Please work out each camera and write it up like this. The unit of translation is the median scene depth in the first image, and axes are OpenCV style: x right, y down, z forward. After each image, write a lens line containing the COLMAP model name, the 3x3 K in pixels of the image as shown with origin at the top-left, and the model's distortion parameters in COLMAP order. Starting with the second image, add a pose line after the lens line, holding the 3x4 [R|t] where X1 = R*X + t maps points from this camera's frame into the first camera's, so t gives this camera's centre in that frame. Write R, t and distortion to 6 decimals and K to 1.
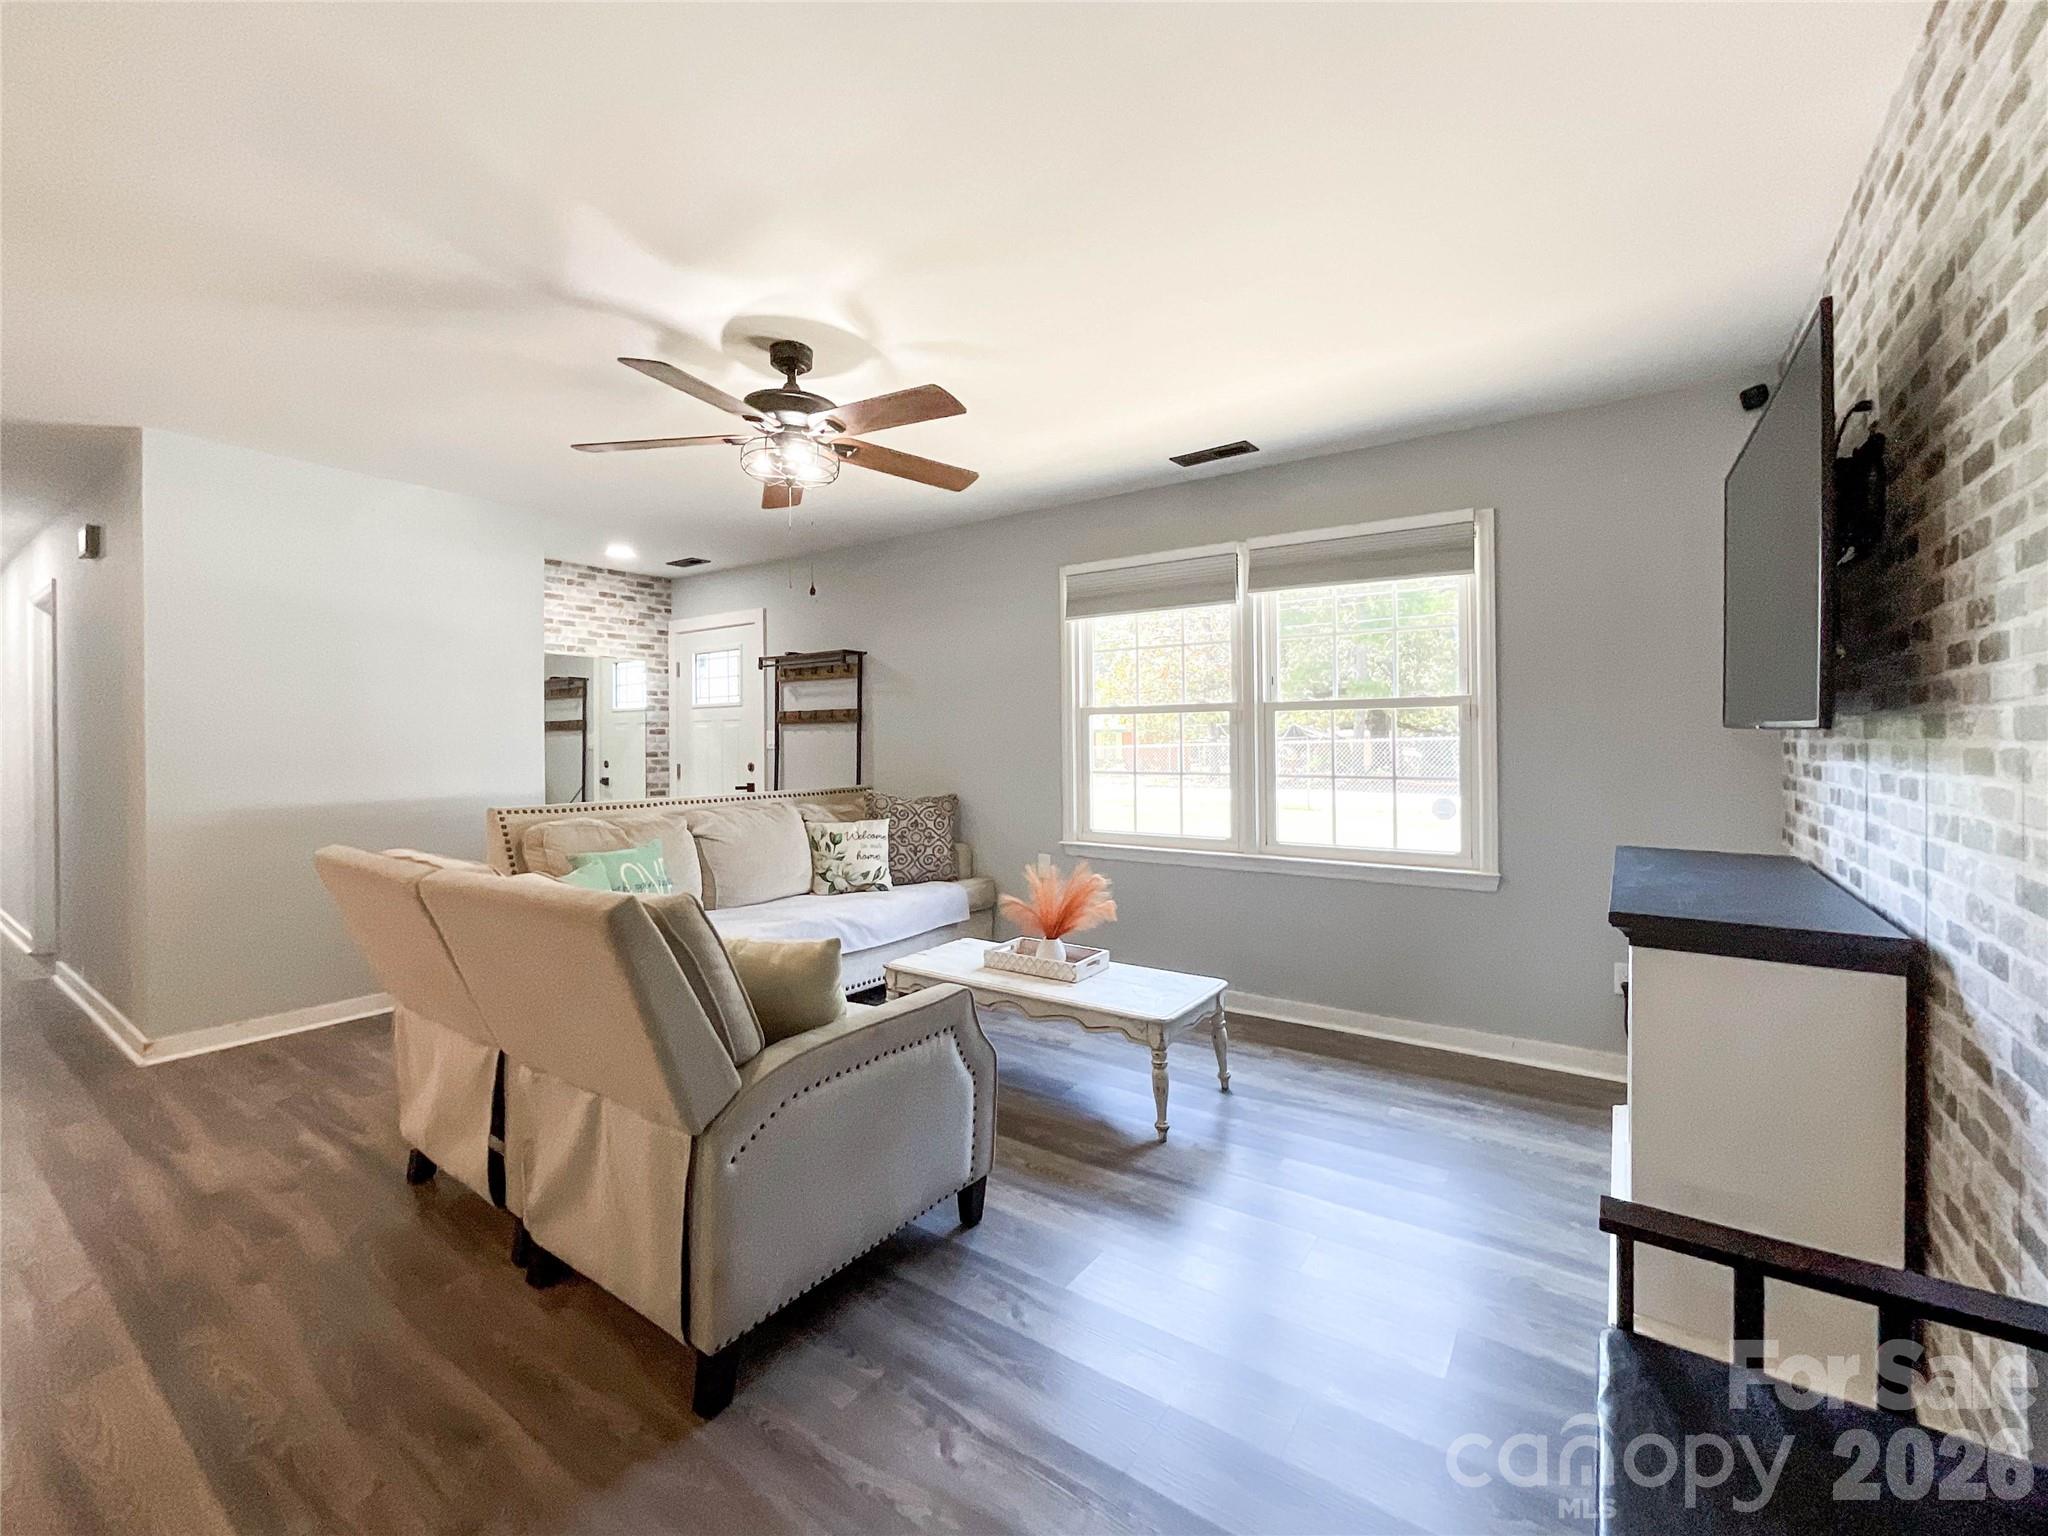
lens RADIAL K [[869.5, 0, 1000.1], [0, 869.5, 767.5], [0, 0, 1]] dist [-0.011735, 0.000206]
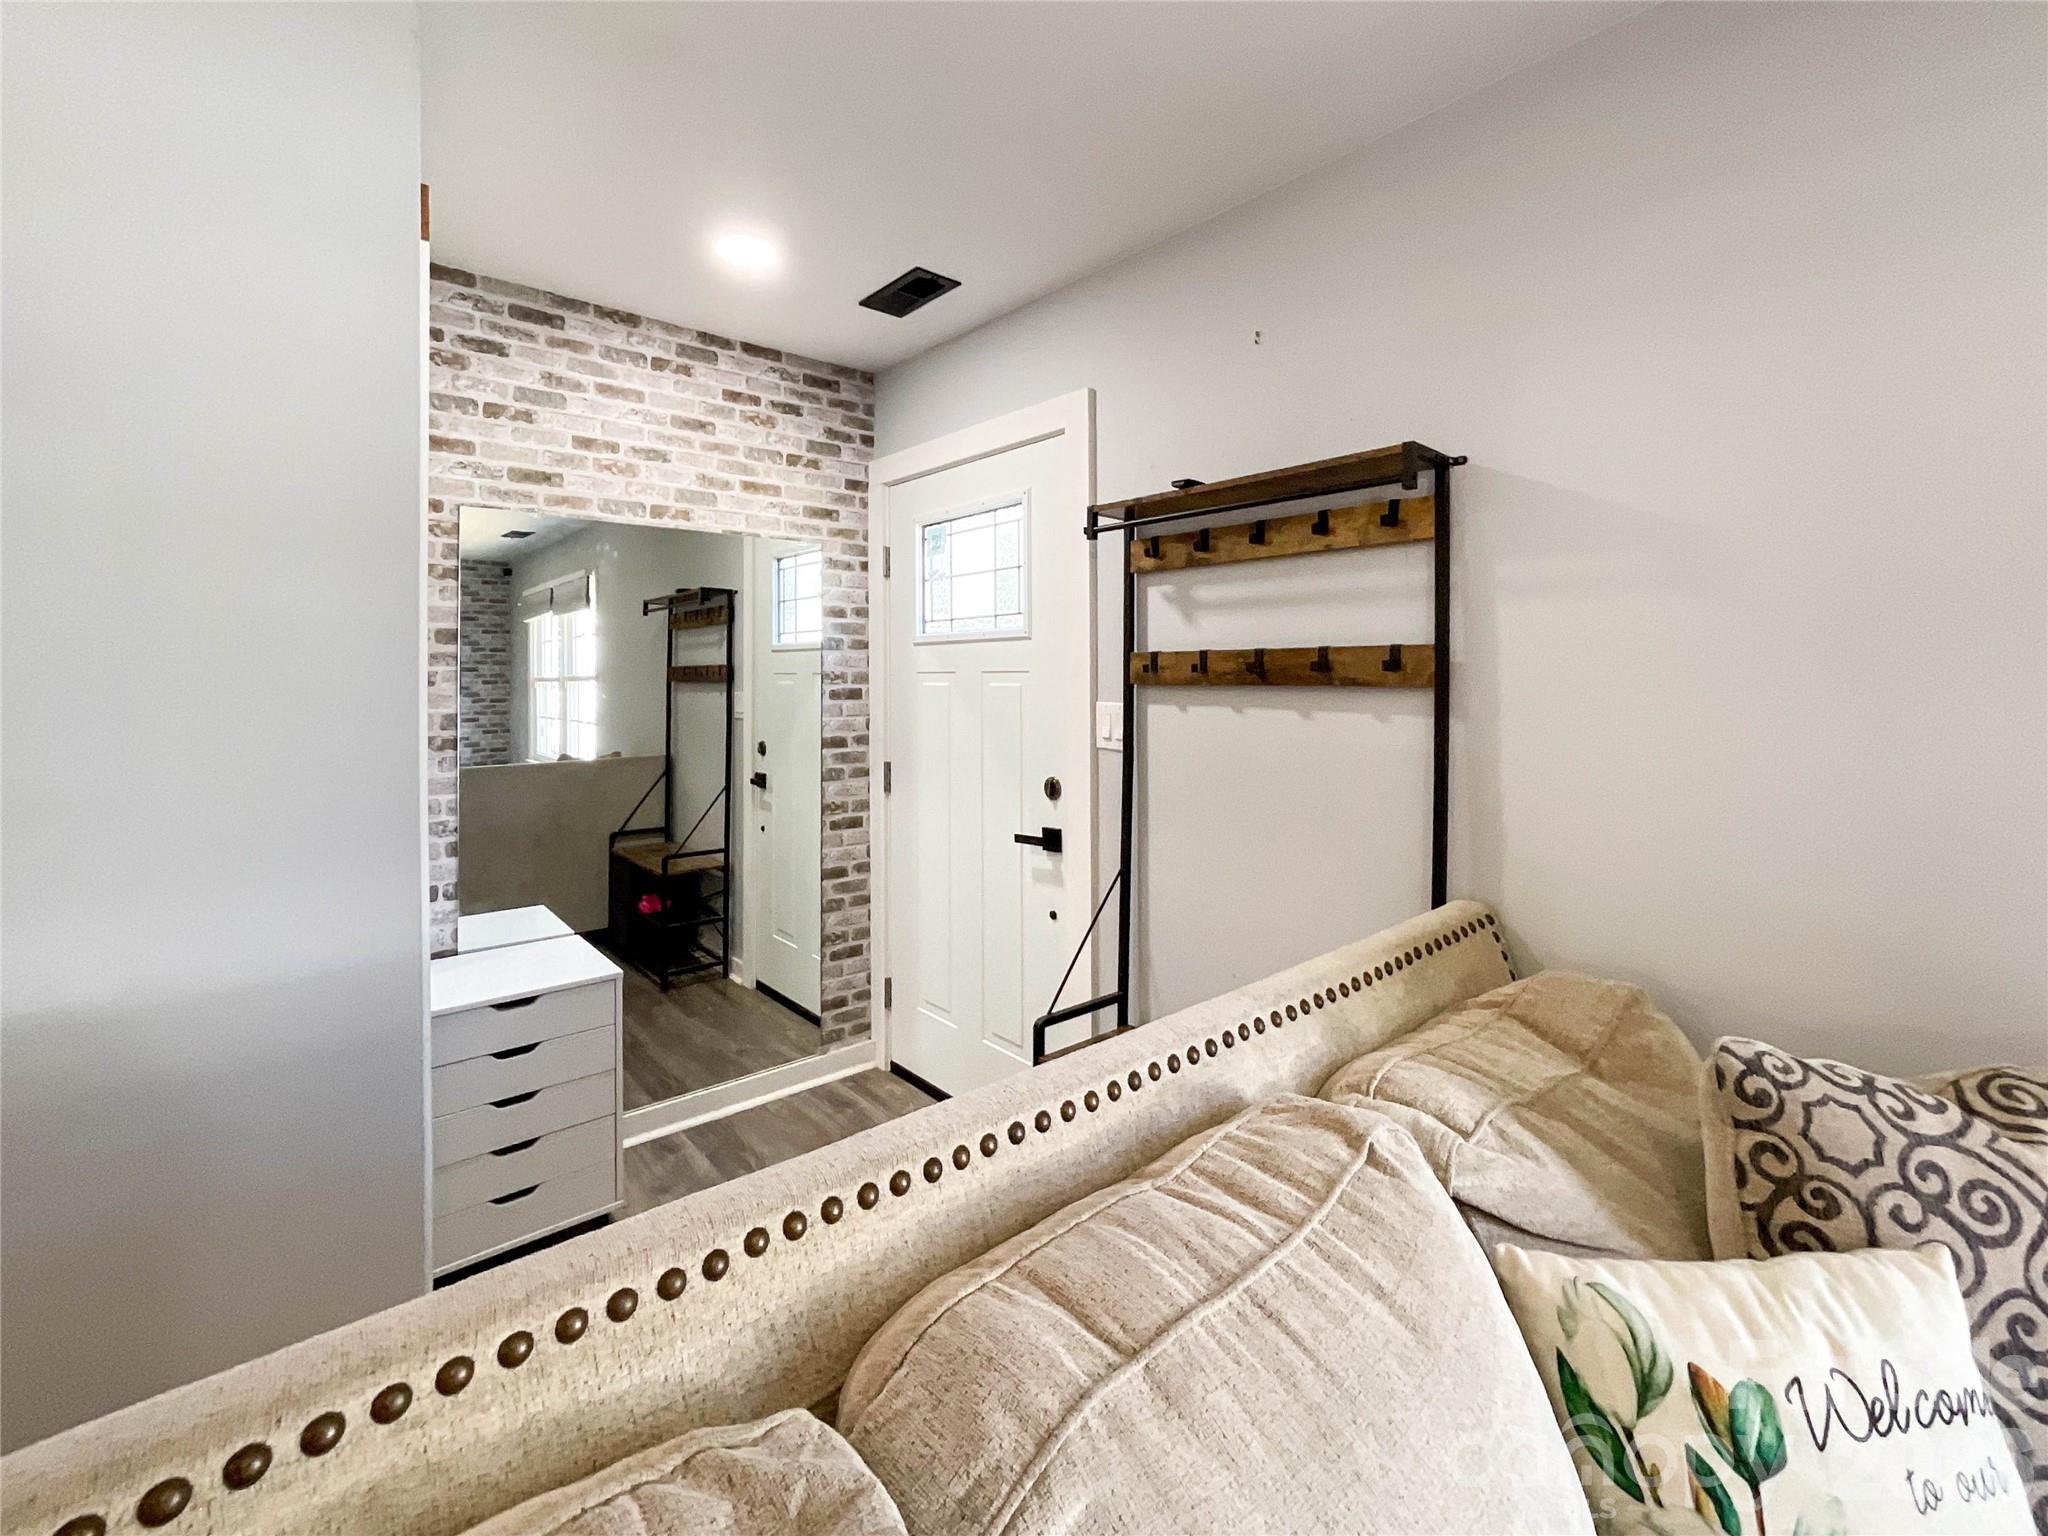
lens RADIAL K [[869.5, 0, 1000.1], [0, 869.5, 767.5], [0, 0, 1]] dist [-0.011735, 0.000206]
pose [[0.971738, 0.028542, -0.234330, -0.204076], [-0.010731, 0.996978, 0.076933, -0.039491], [0.235817, -0.072244, 0.969108, 0.567903]]
